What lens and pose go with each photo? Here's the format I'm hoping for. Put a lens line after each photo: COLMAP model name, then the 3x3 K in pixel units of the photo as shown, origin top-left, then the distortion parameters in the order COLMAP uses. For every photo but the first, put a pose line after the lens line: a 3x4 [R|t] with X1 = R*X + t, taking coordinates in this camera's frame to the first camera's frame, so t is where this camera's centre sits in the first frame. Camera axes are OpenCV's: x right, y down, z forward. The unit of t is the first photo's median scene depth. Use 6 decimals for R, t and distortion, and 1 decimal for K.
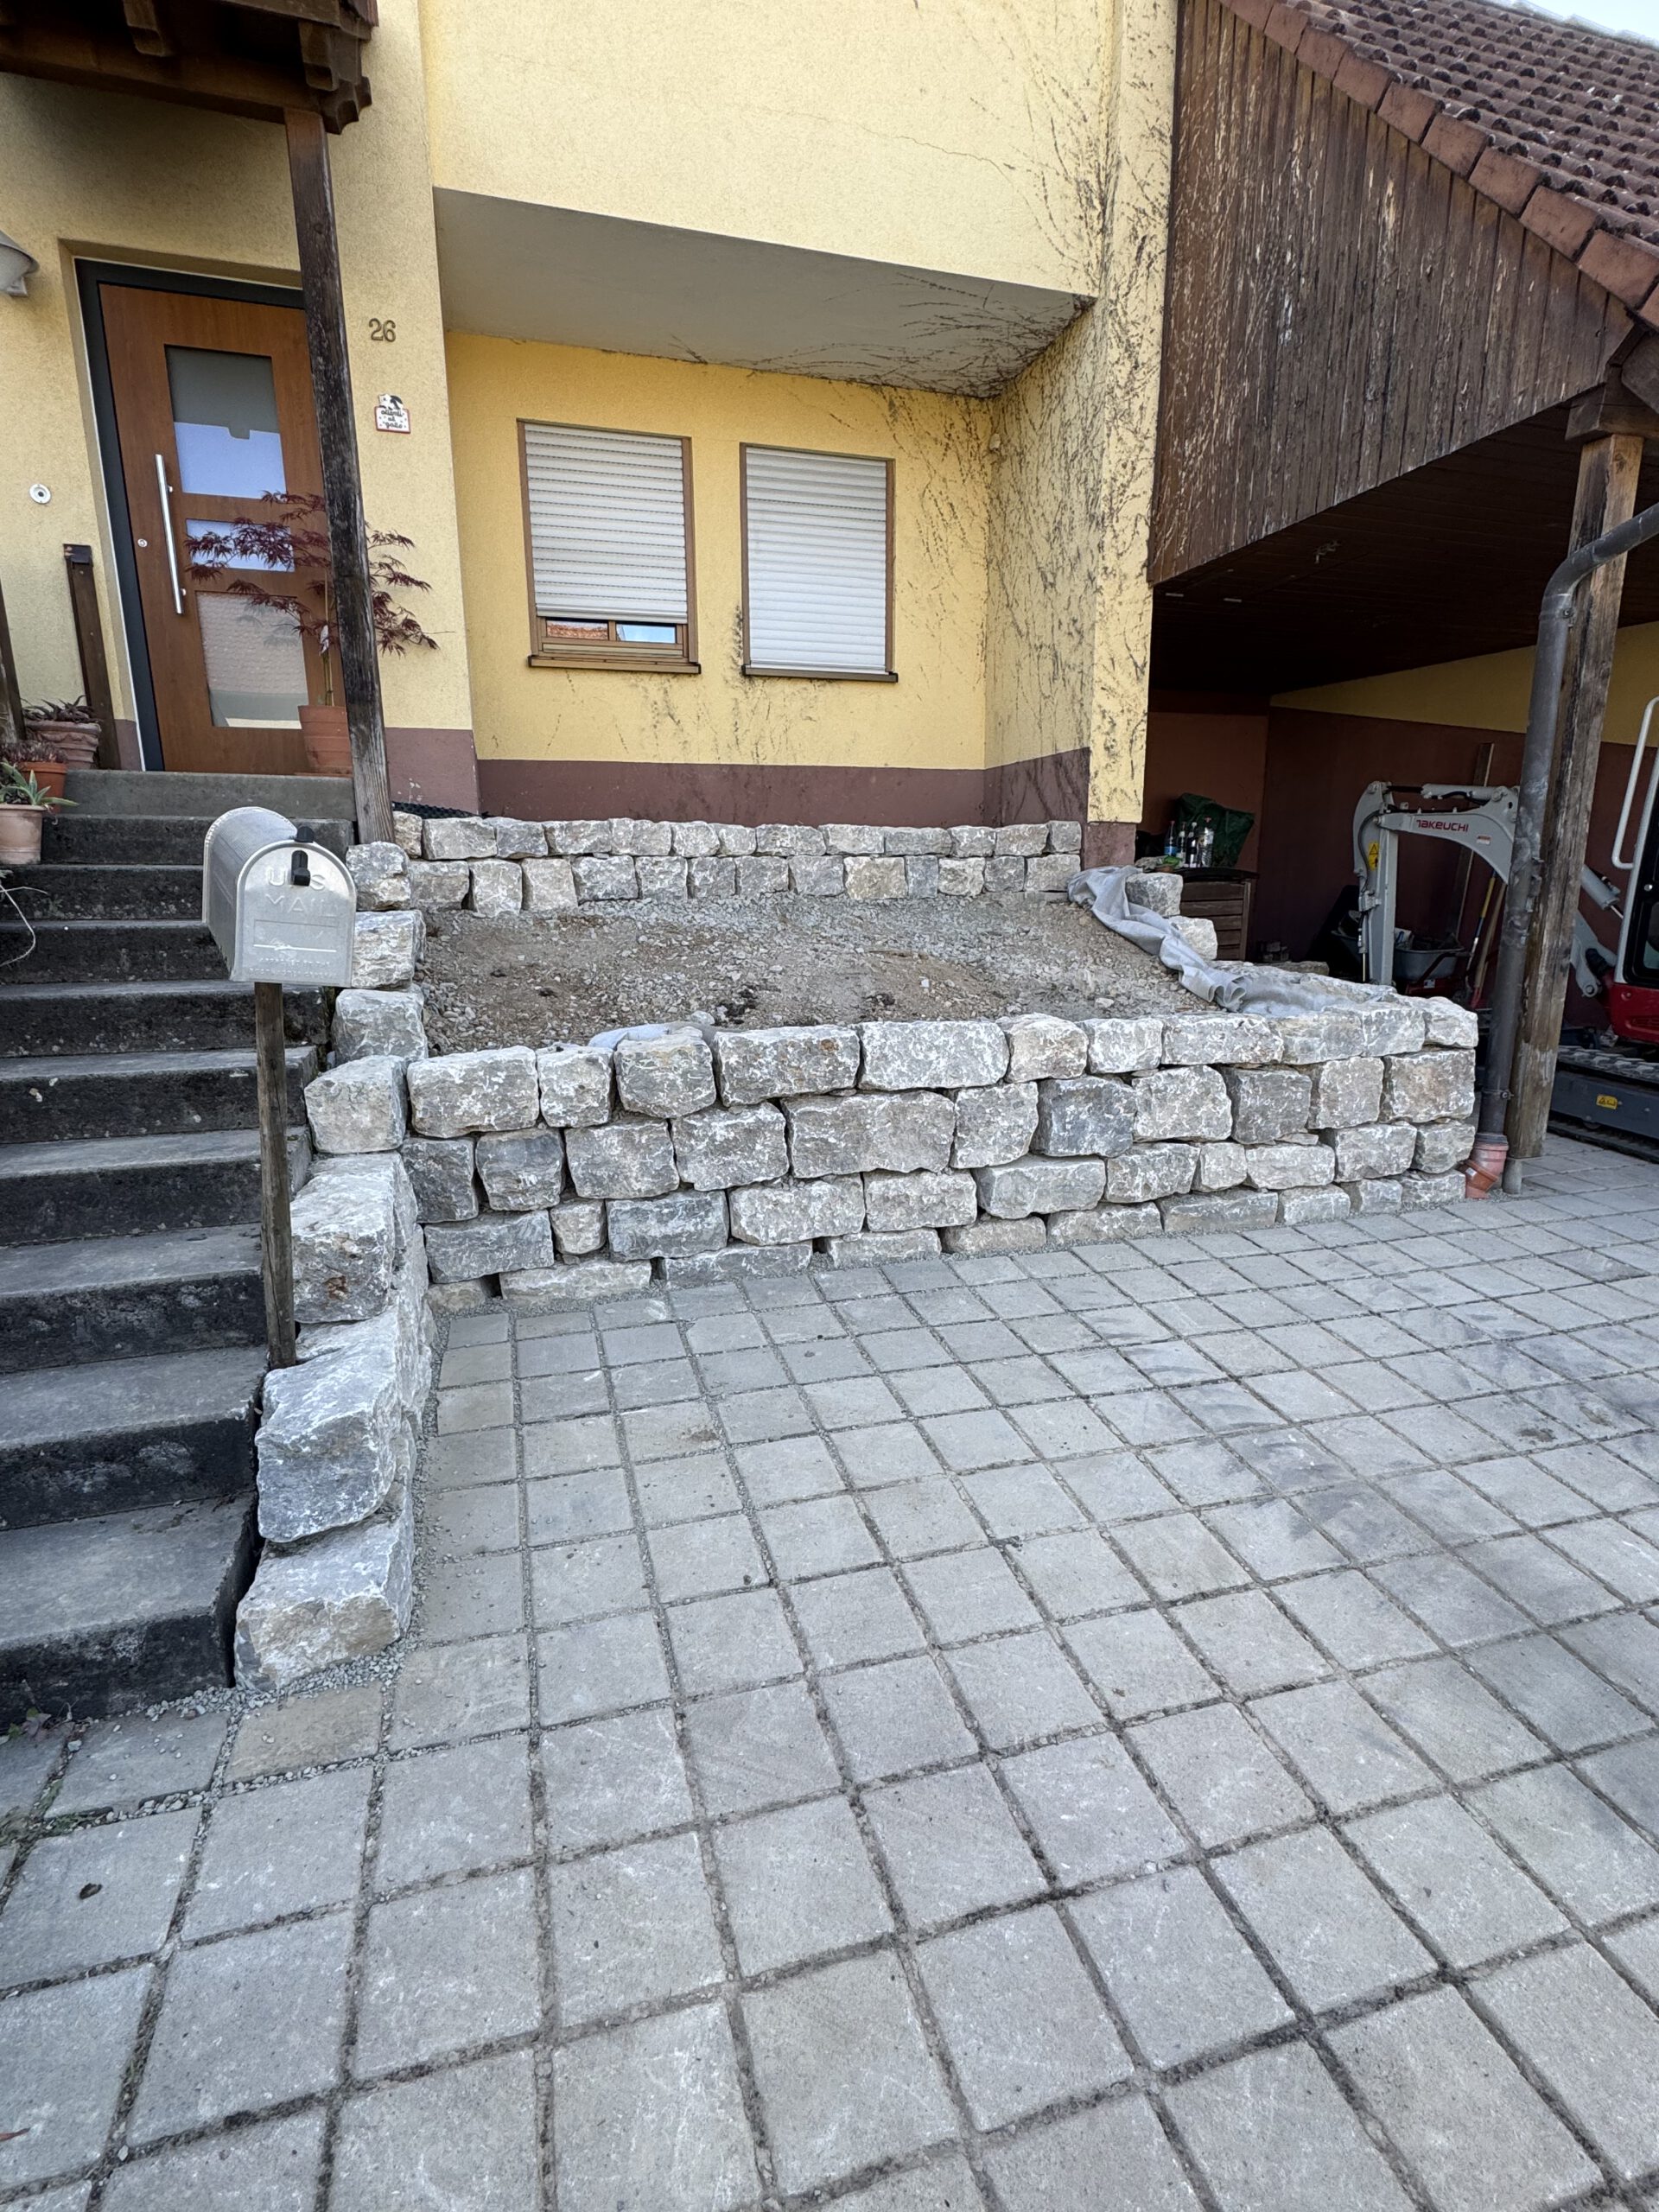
lens RADIAL K [[1063.2, 0, 830.7], [0, 1063.2, 1113.5], [0, 0, 1]] dist [-0.002321, -0.000349]
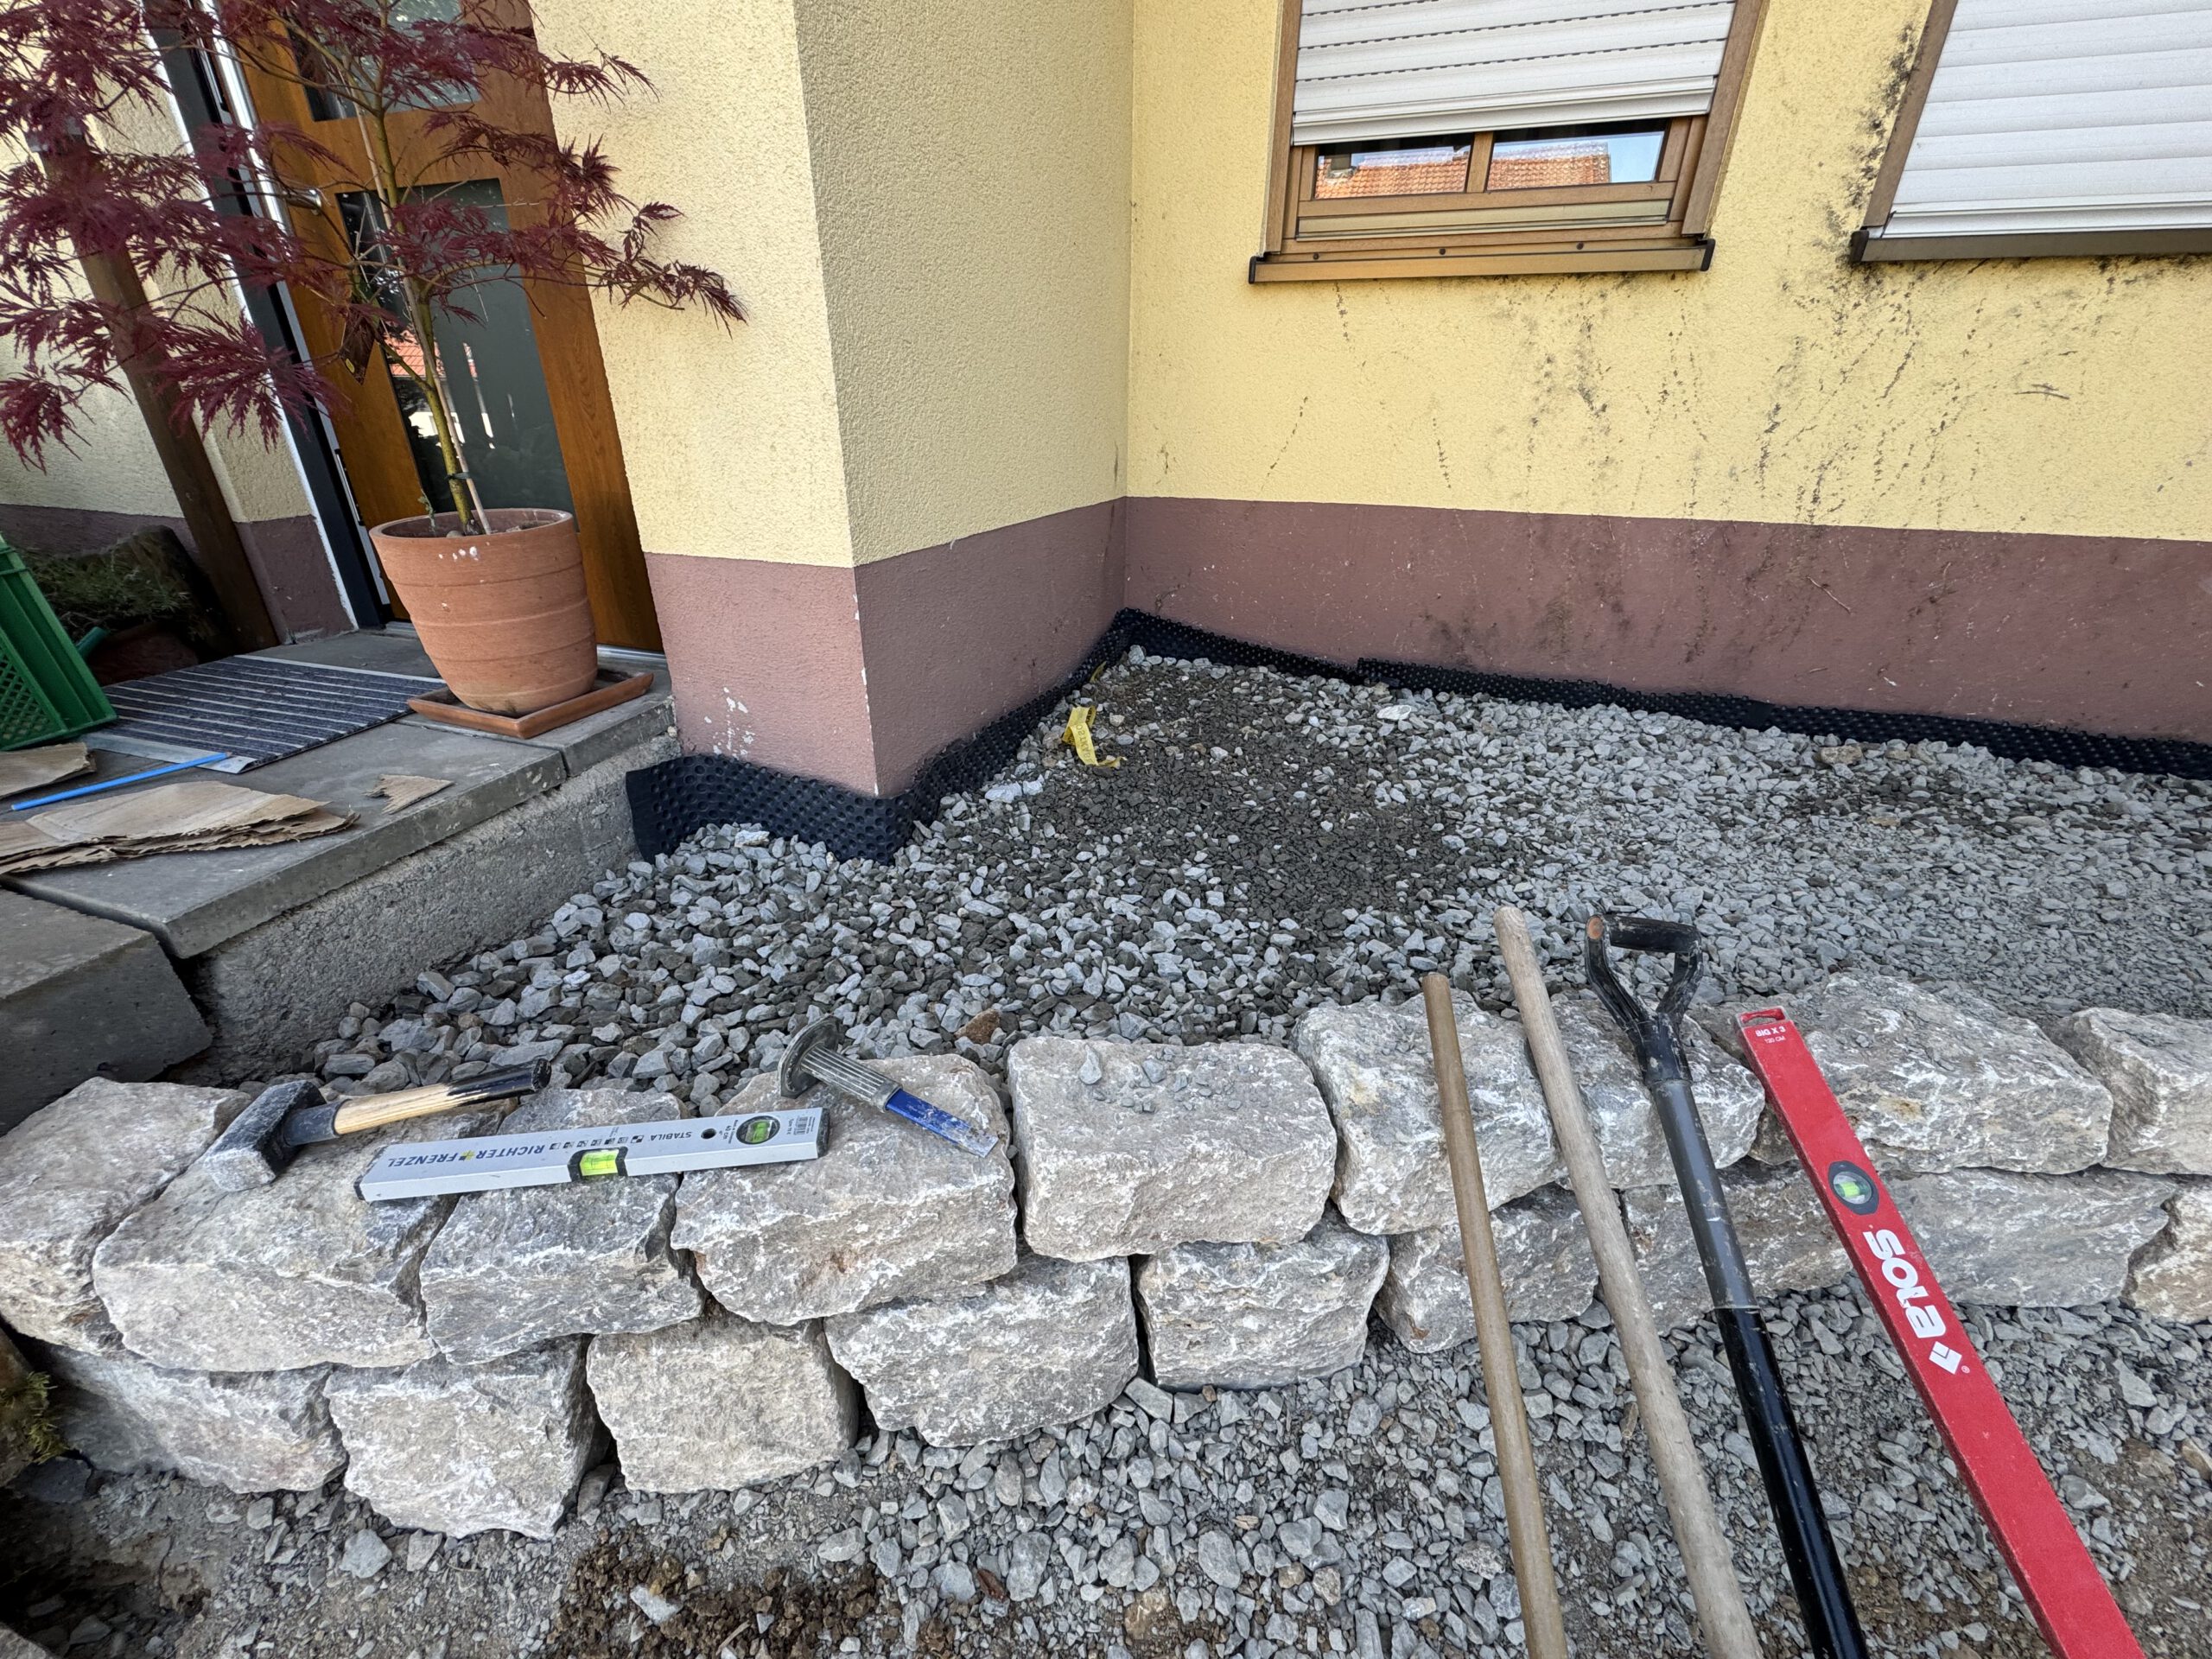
lens RADIAL K [[882.6, 0, 1109.5], [0, 882.6, 830.1], [0, 0, 1]] dist [-0.003781, 0.000864]
pose [[0.813145, 0.263394, -0.519055, -0.114959], [-0.146879, 0.955748, 0.254895, -0.389122], [0.563224, -0.131028, 0.815849, 0.862873]]
